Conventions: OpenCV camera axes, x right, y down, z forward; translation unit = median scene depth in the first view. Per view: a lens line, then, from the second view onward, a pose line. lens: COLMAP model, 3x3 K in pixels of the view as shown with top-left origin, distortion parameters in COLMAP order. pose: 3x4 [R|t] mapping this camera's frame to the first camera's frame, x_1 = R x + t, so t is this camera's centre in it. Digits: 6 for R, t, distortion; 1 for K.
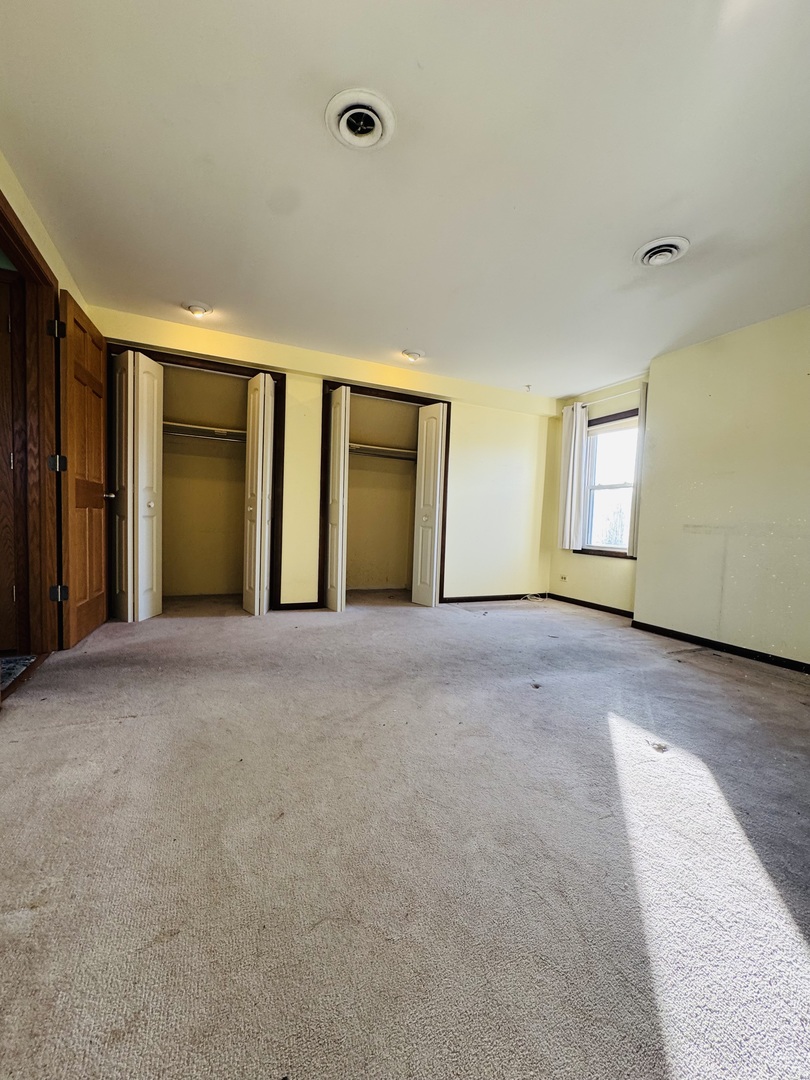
lens RADIAL K [[428.0, 0, 407.9], [0, 428.0, 540.2], [0, 0, 1]] dist [-0.002723, -0.000438]
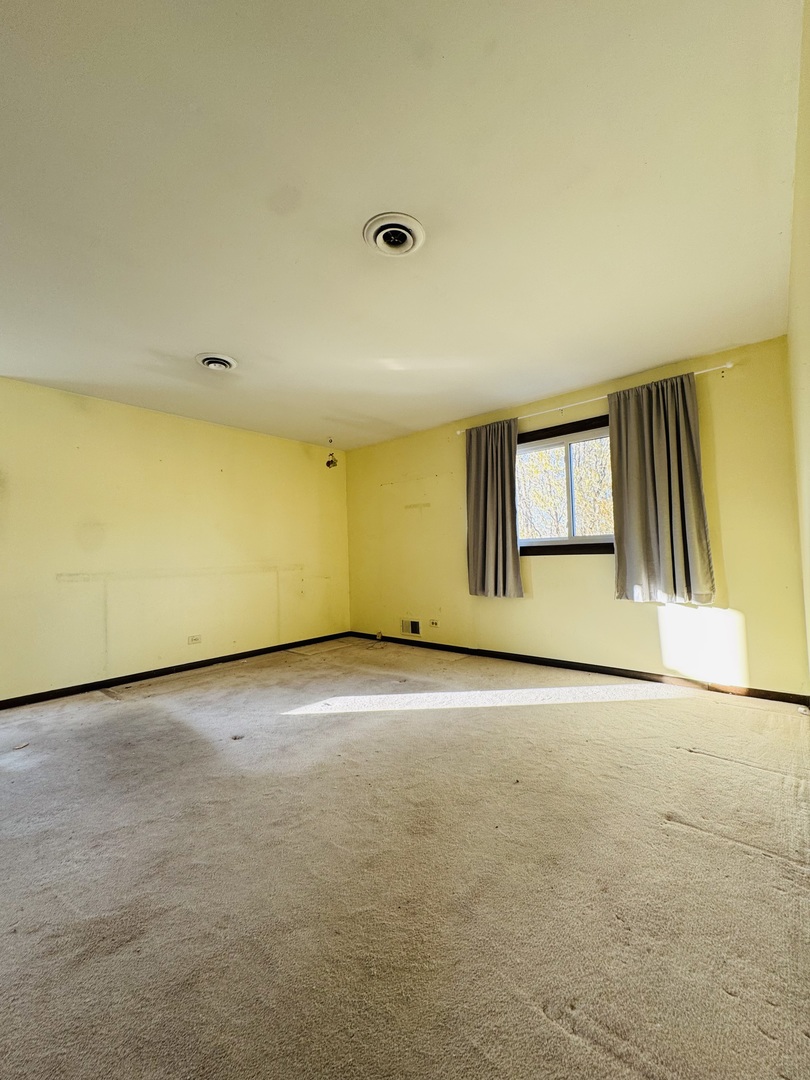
lens RADIAL K [[428.0, 0, 407.9], [0, 428.0, 540.2], [0, 0, 1]] dist [-0.002723, -0.000438]
pose [[-0.389458, 0.009745, 0.920993, -0.694890], [0.062293, 0.997933, 0.015783, -0.102572], [-0.918935, 0.063518, -0.389260, 0.861023]]
